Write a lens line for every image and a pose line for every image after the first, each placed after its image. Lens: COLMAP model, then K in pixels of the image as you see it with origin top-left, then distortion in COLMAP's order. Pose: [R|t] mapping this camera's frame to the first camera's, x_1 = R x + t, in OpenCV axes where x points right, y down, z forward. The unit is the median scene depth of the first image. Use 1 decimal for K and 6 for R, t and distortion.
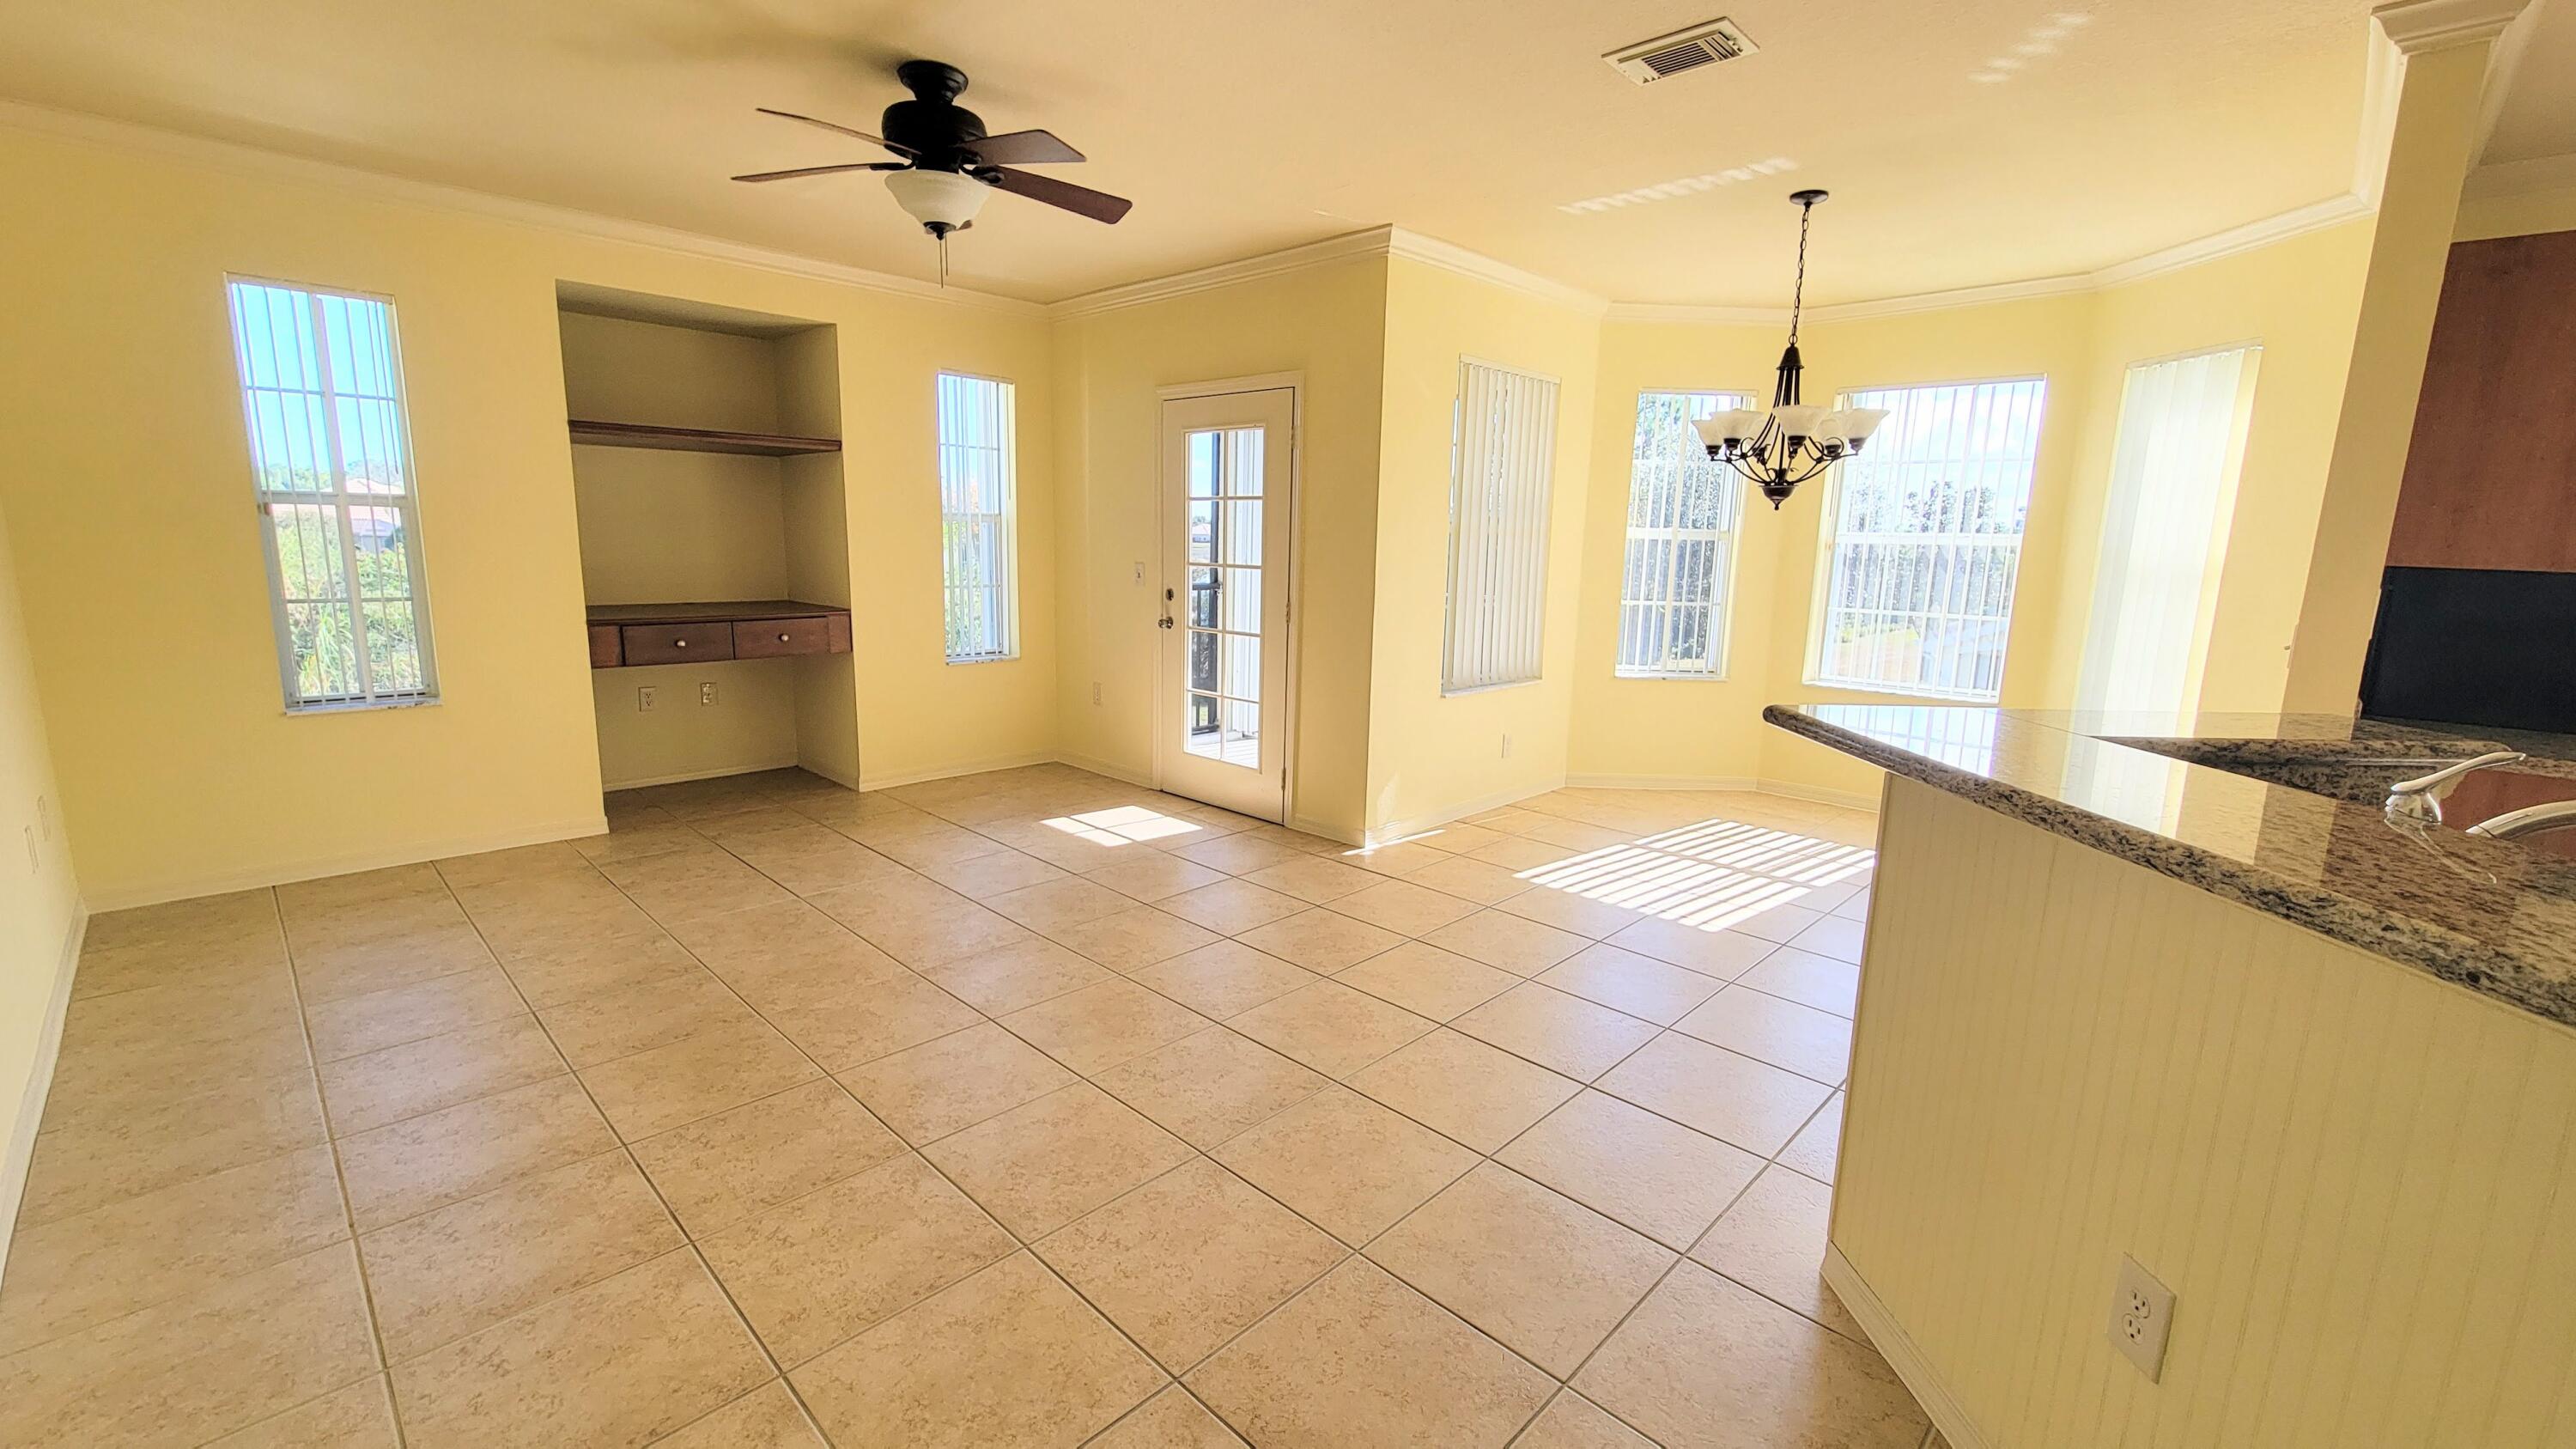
lens RADIAL K [[1055.3, 0, 1290.4], [0, 1055.3, 721.0], [0, 0, 1]] dist [0.002206, 0.001294]
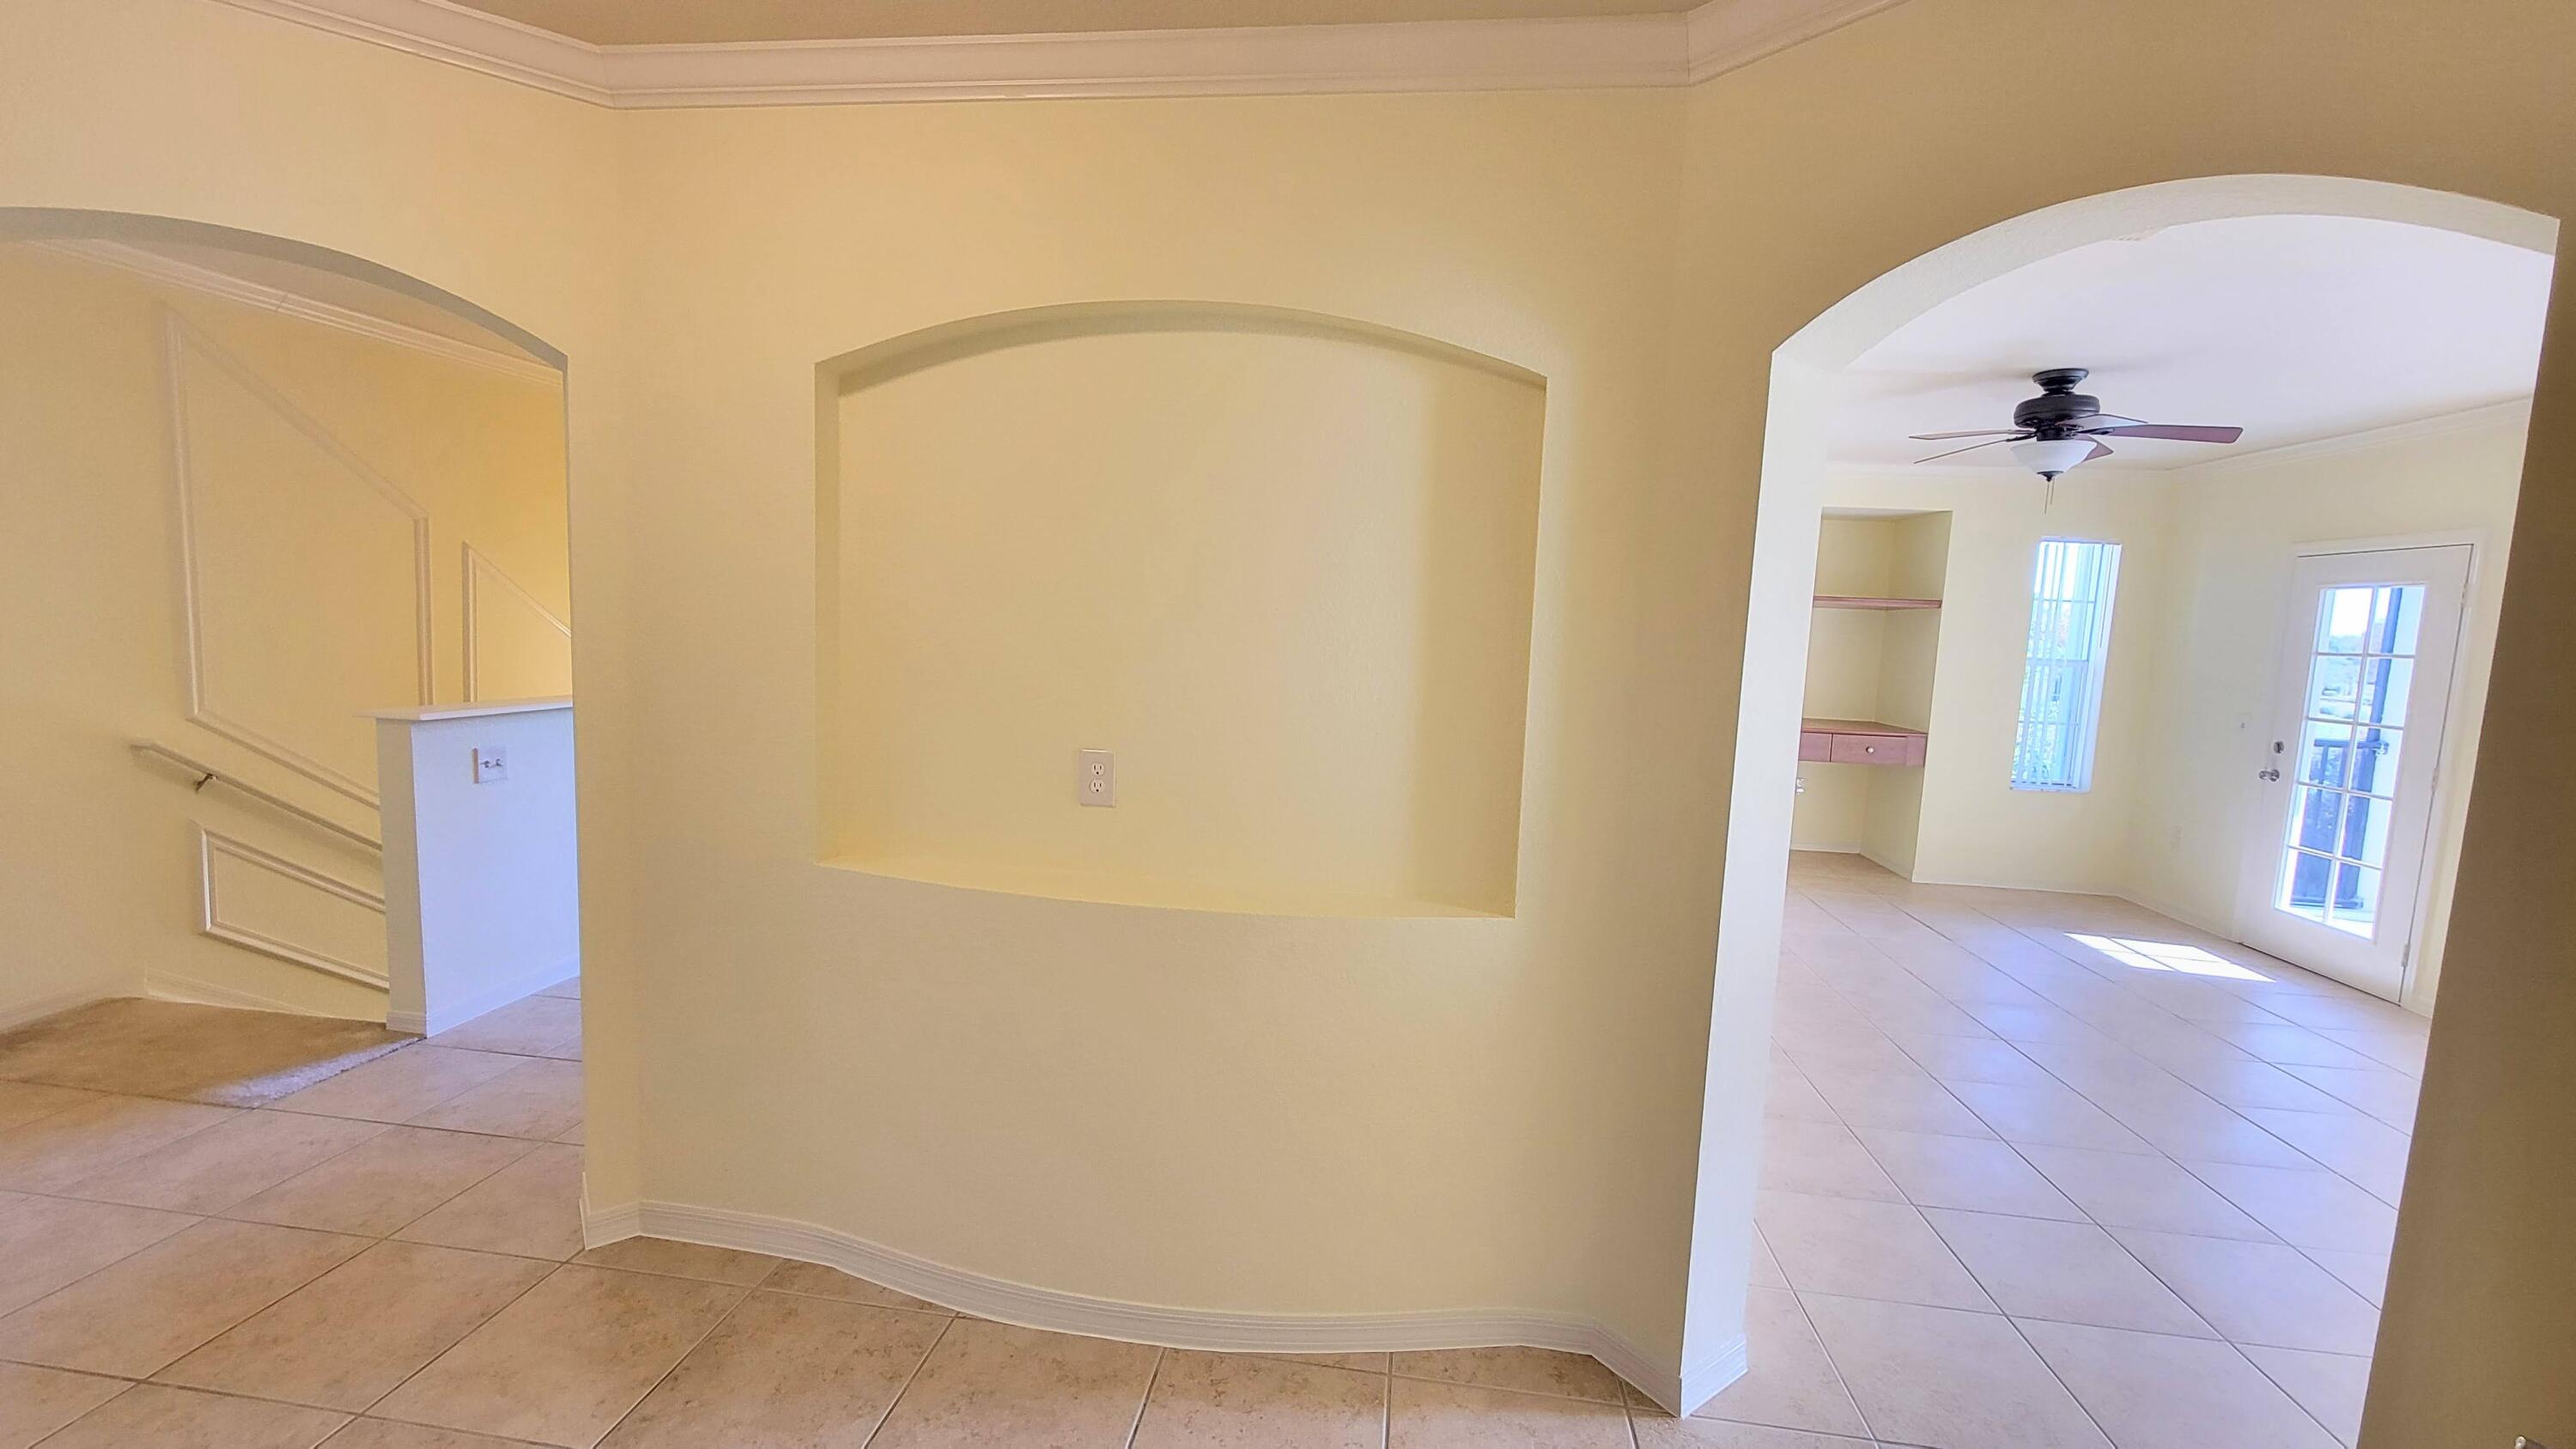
lens RADIAL K [[1055.3, 0, 1287.9], [0, 1055.3, 738.6], [0, 0, 1]] dist [0.002206, 0.001294]
pose [[0.599360, 0.092934, -0.795066, 0.159700], [-0.166624, 0.985966, -0.010362, 0.050934], [0.782945, 0.138688, 0.606434, -0.453226]]
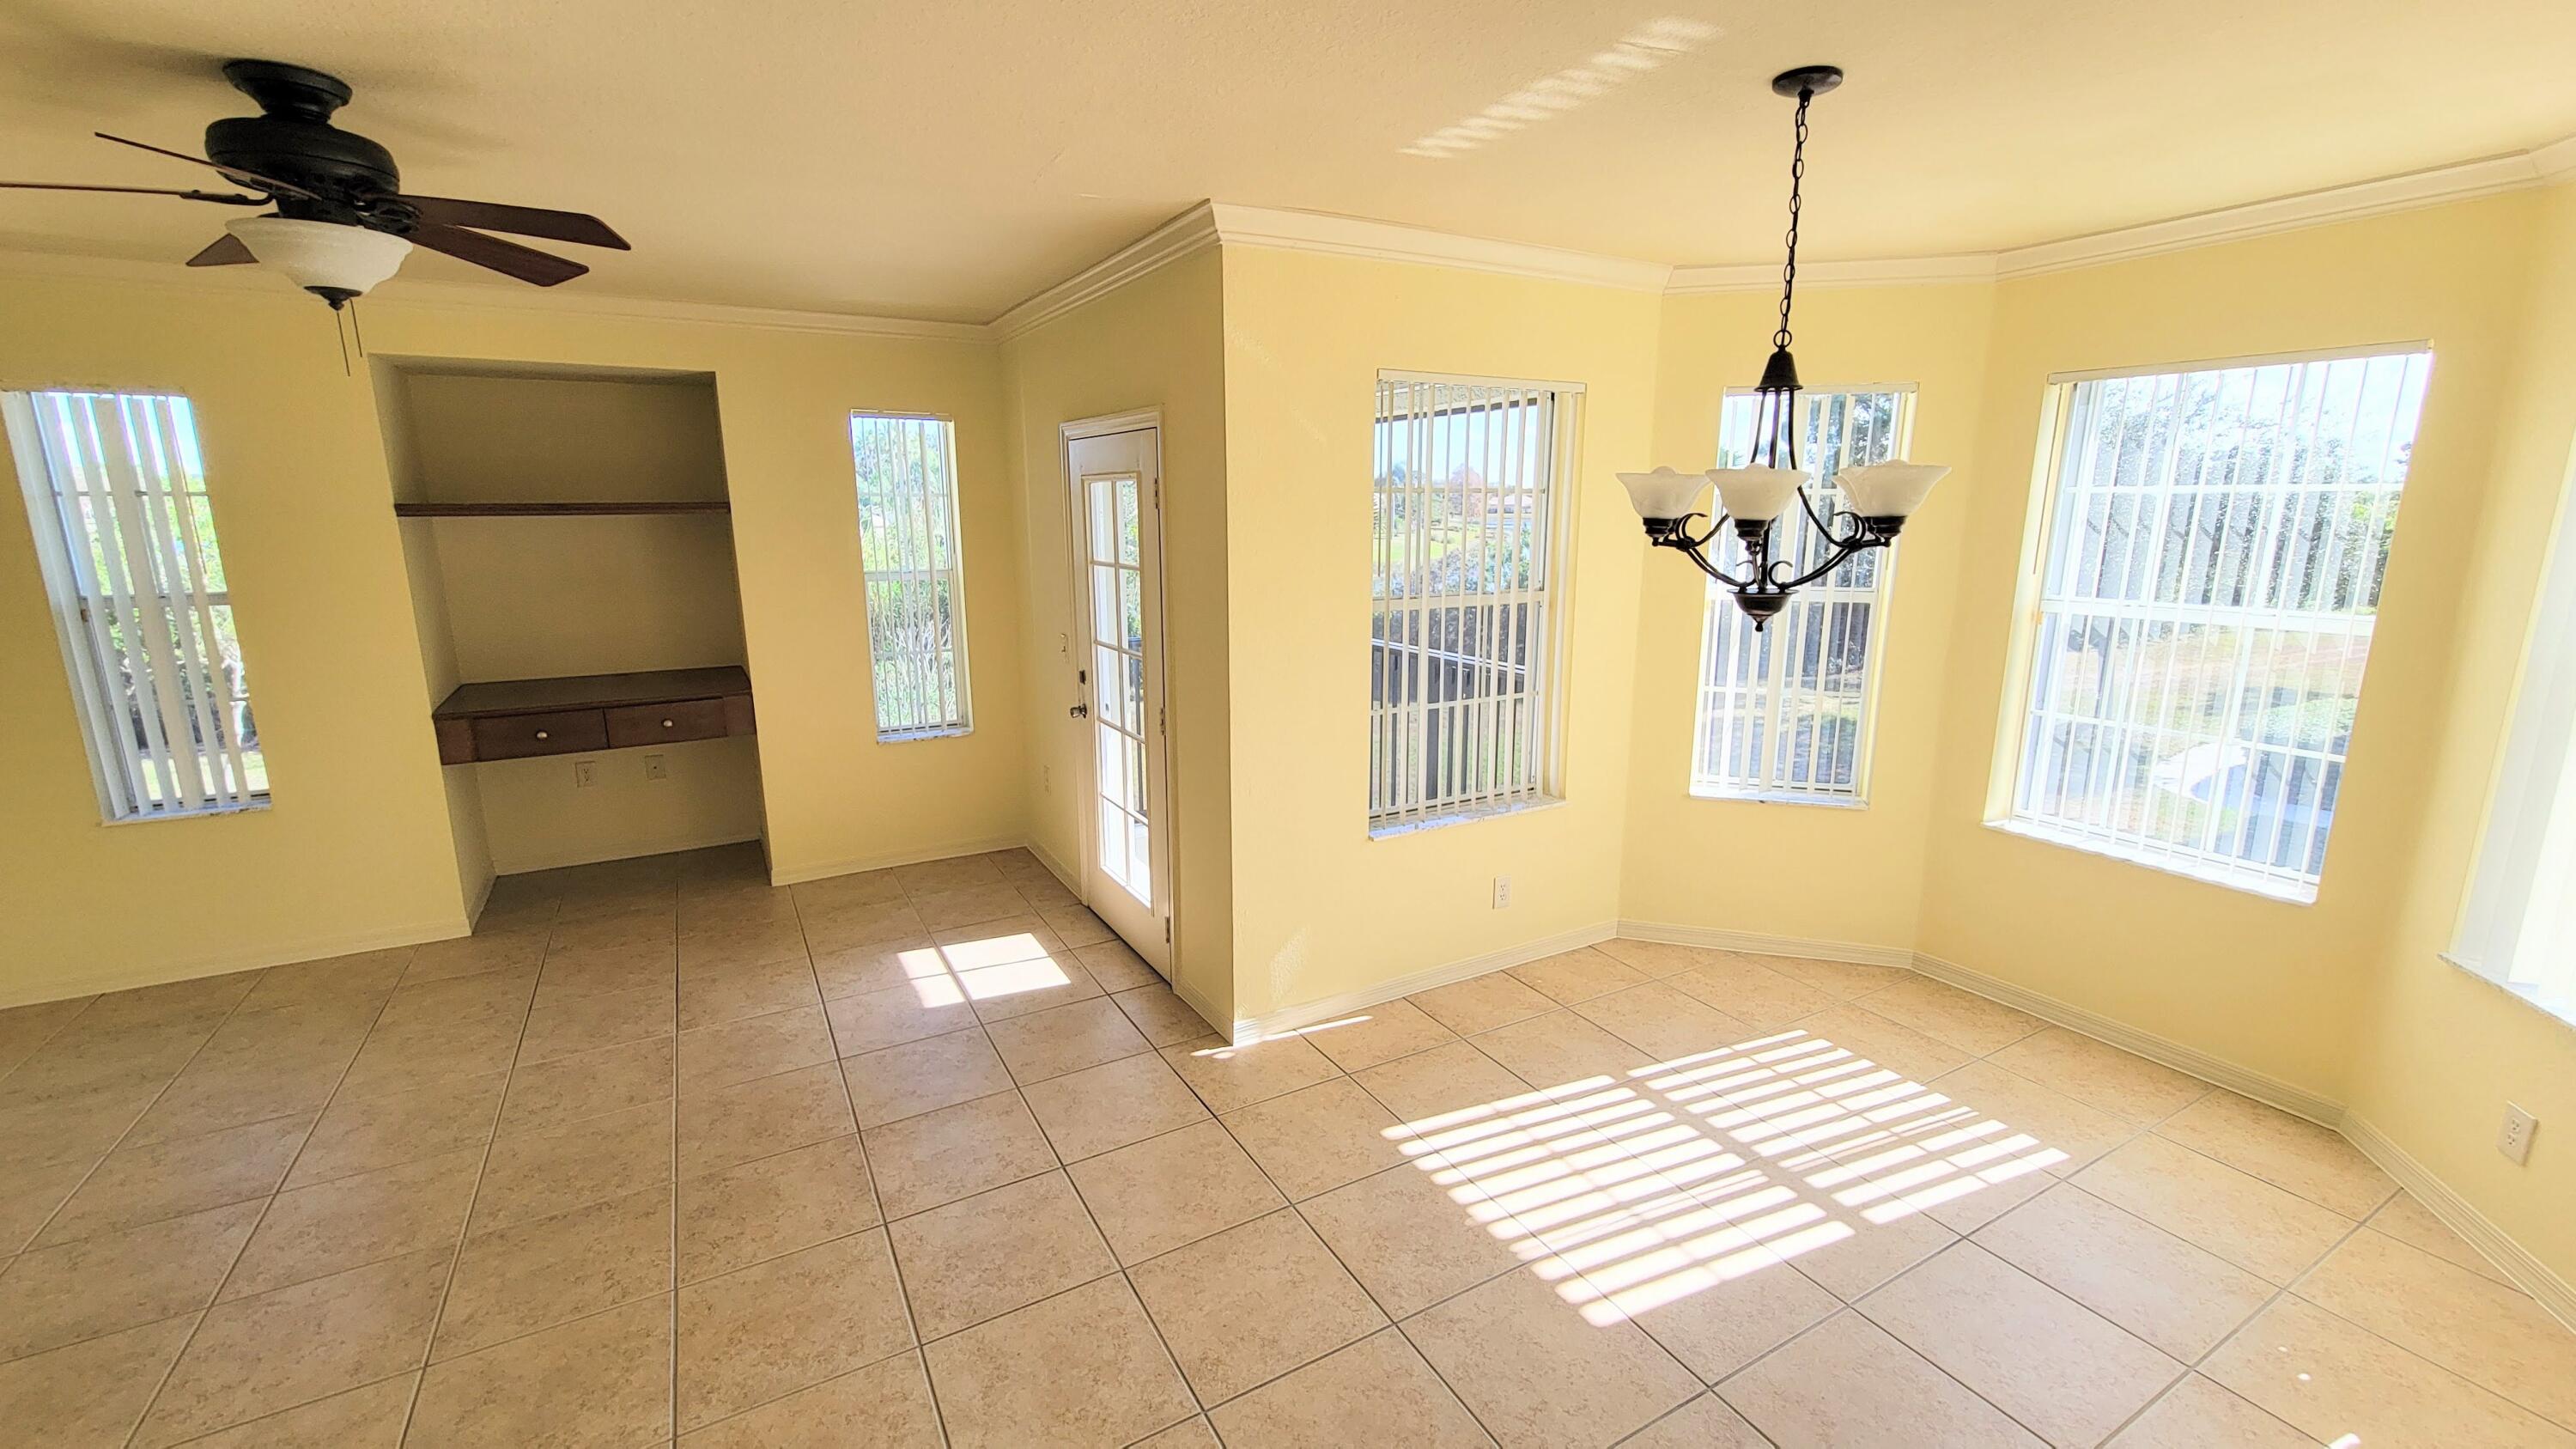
lens RADIAL K [[1055.3, 0, 1295.0], [0, 1055.3, 720.8], [0, 0, 1]] dist [0.002206, 0.001294]
pose [[0.958546, 0.034935, -0.282787, 0.374181], [-0.027014, 0.999127, 0.031863, -0.158159], [0.283653, -0.022903, 0.958653, 0.355985]]
